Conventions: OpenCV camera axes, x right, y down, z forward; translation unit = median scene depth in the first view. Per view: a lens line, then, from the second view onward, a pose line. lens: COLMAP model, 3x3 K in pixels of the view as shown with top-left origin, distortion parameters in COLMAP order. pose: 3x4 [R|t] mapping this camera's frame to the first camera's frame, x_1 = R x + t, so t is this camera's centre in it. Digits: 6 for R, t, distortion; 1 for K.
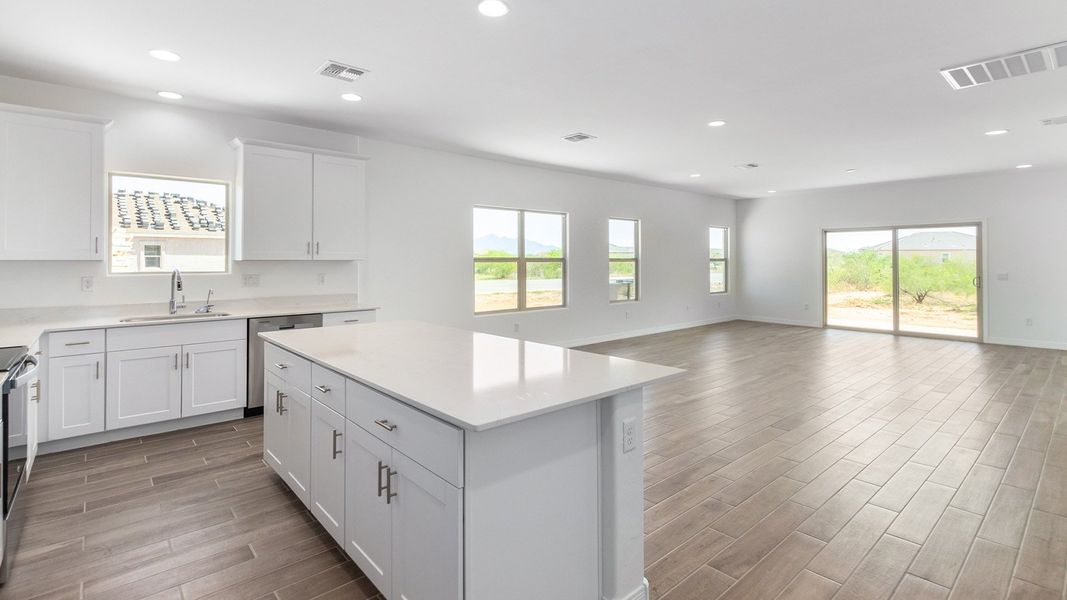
lens RADIAL K [[496.9, 0, 530.3], [0, 496.9, 257.5], [0, 0, 1]] dist [0.003661, -0.001996]
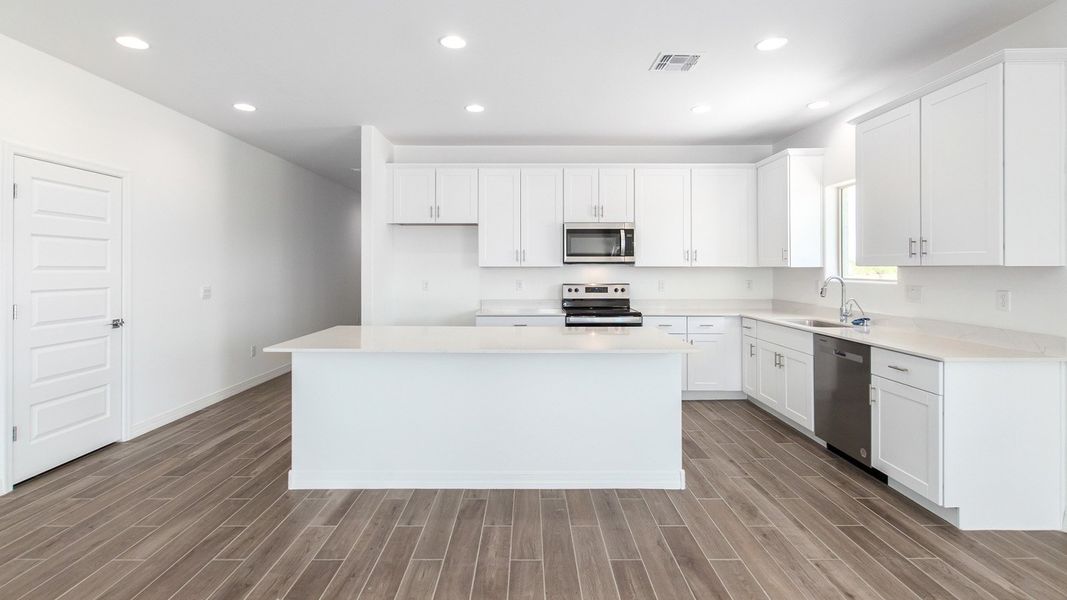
lens RADIAL K [[496.9, 0, 527.8], [0, 496.9, 263.7], [0, 0, 1]] dist [0.003661, -0.001996]
pose [[-0.659584, -0.007075, -0.751597, 0.203399], [0.004919, 0.999894, -0.013730, 0.005097], [0.751615, -0.012753, -0.659479, 0.573223]]
